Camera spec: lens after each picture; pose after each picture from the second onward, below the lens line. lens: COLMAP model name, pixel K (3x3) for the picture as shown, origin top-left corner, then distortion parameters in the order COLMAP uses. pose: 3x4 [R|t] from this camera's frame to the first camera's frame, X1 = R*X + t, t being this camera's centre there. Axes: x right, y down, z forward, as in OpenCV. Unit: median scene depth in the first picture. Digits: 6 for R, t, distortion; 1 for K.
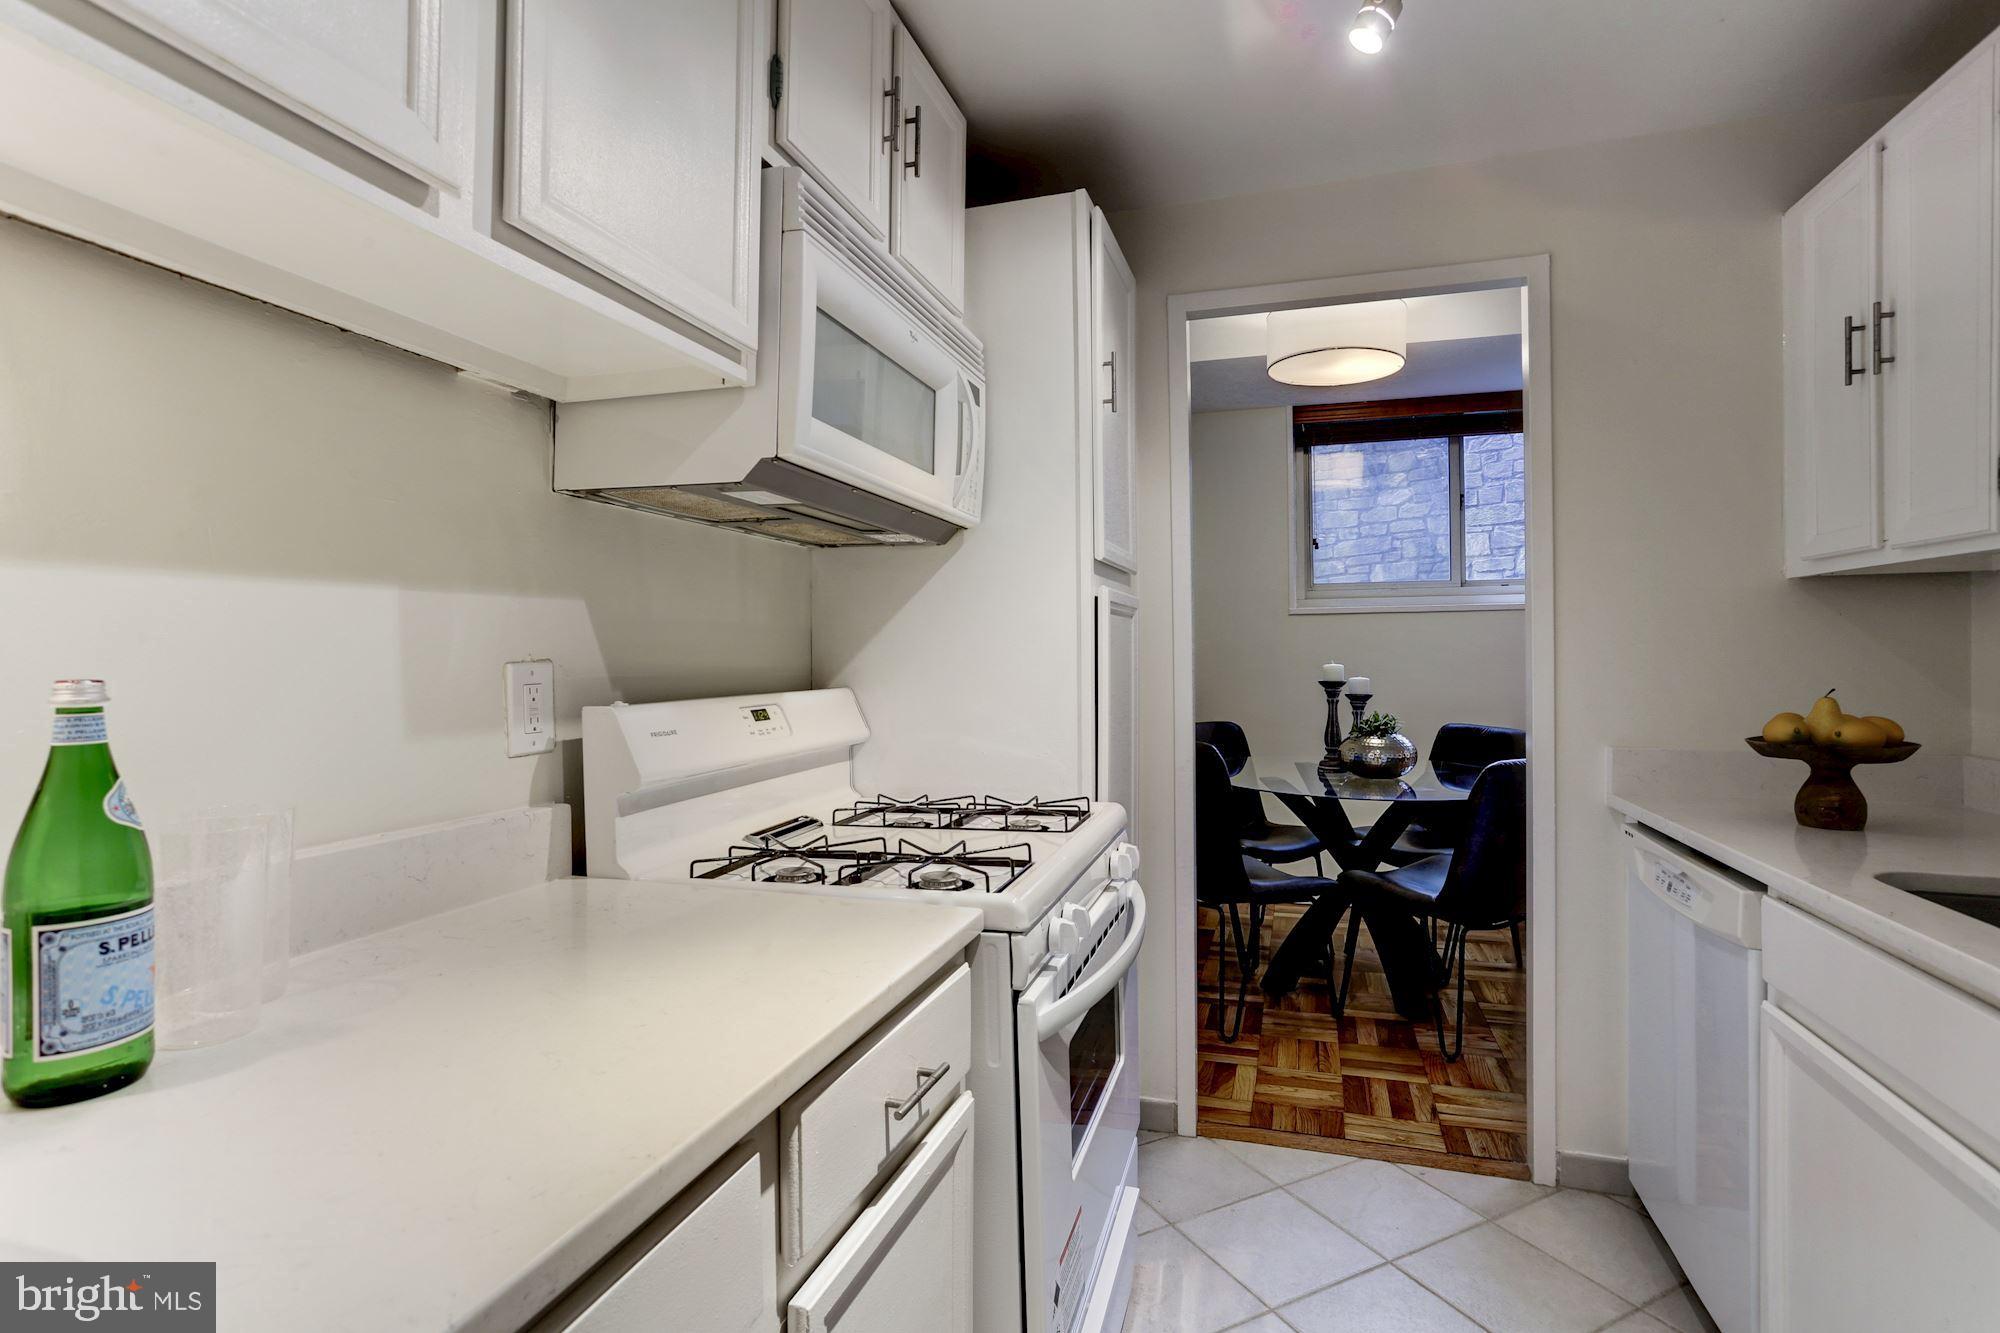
lens RADIAL K [[975.0, 0, 956.5], [0, 975.0, 660.9], [0, 0, 1]] dist [-0.043998, 0.019719]
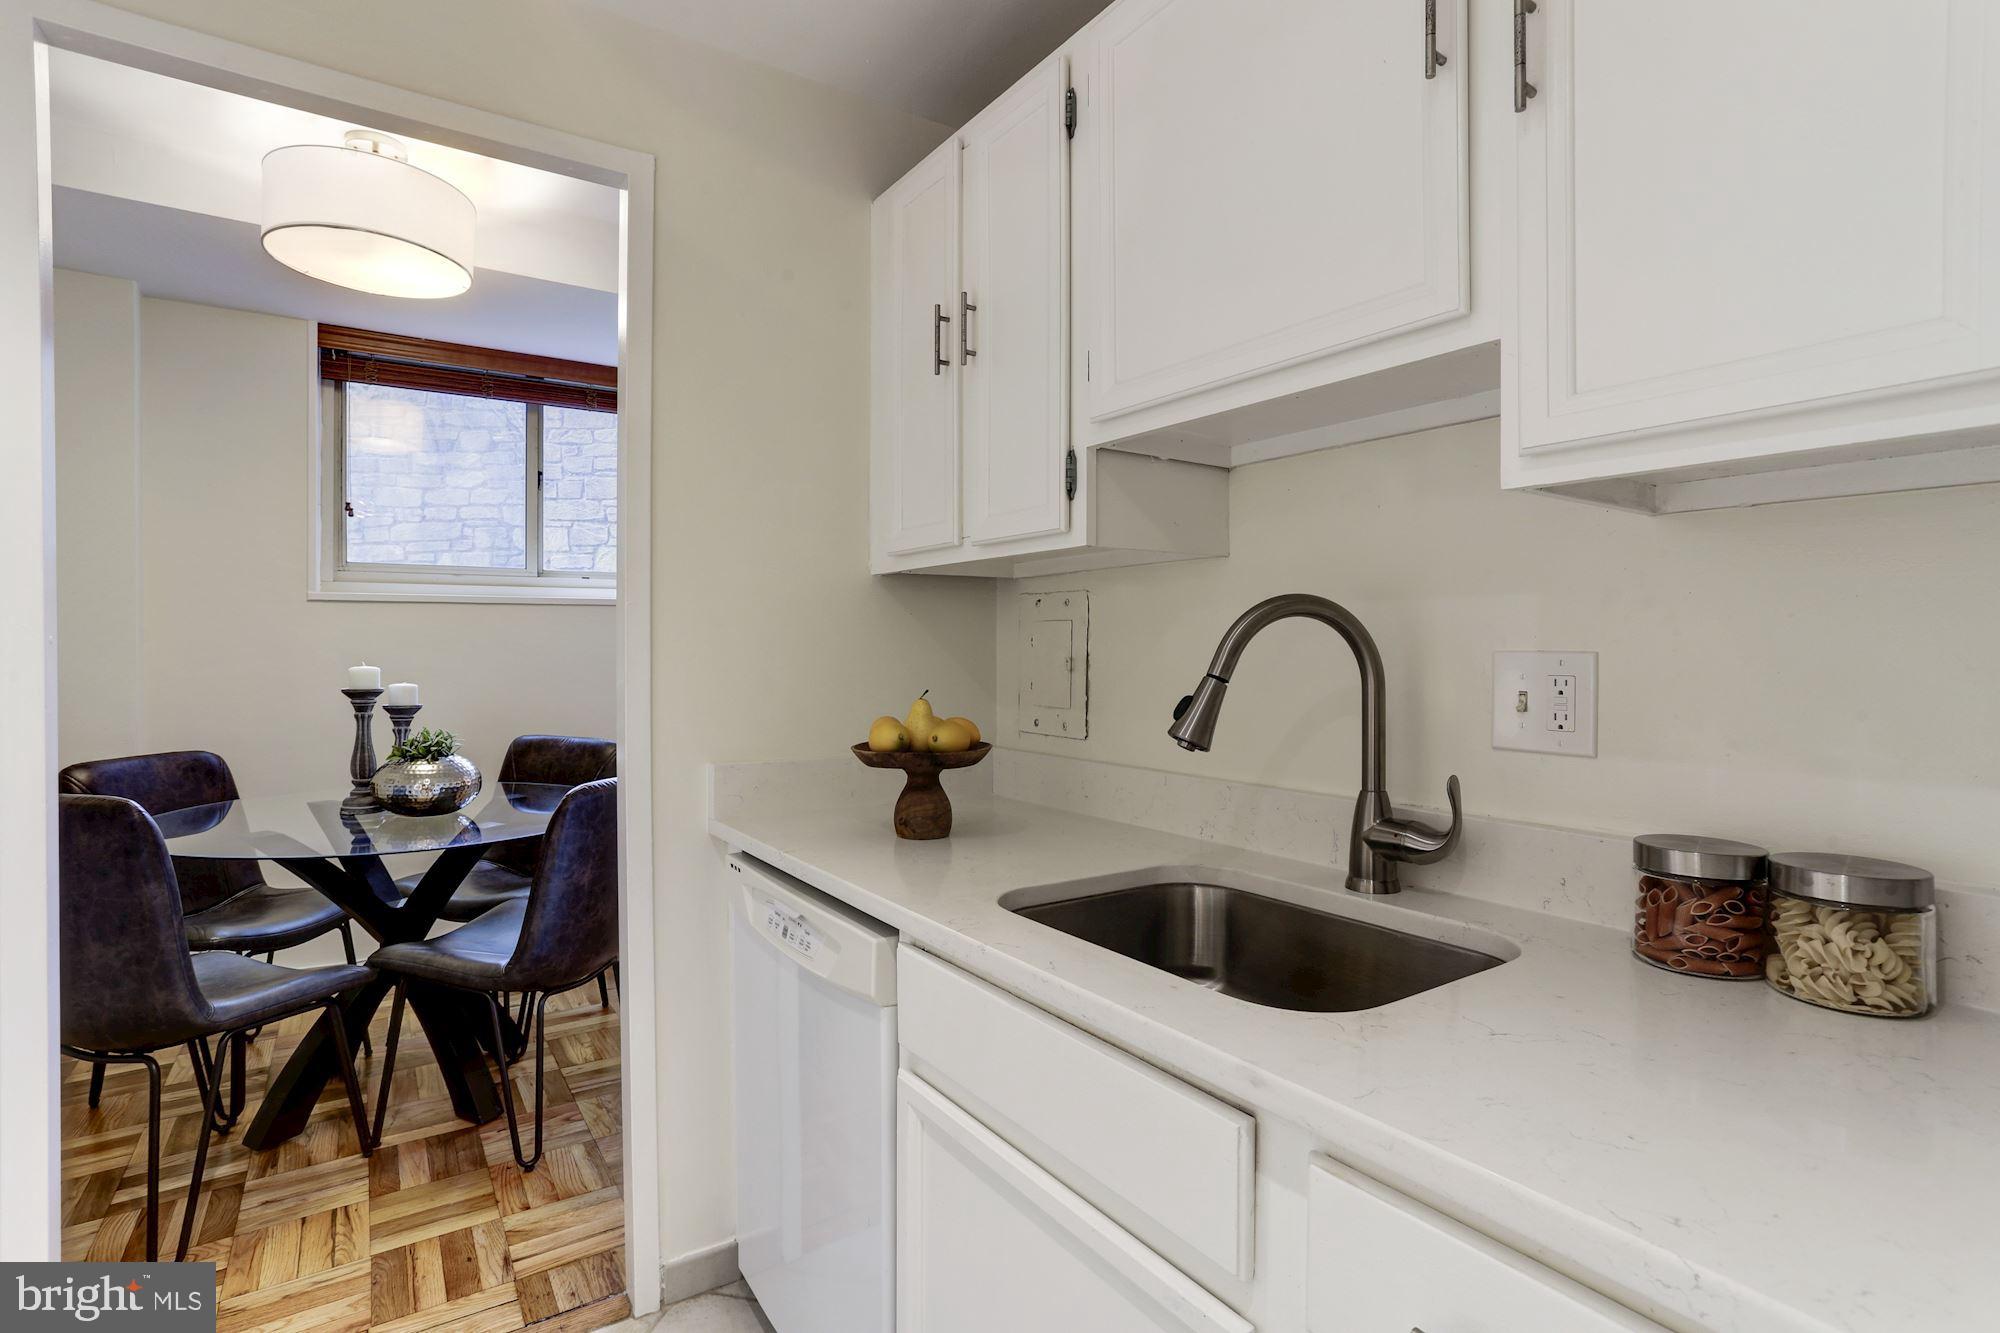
lens RADIAL K [[975.0, 0, 1031.3], [0, 975.0, 656.8], [0, 0, 1]] dist [-0.043998, 0.019719]
pose [[0.579618, 0.004245, 0.814878, 0.117410], [0.001030, 0.999982, -0.005942, 0.001296], [-0.814888, 0.004284, 0.579603, 0.216191]]
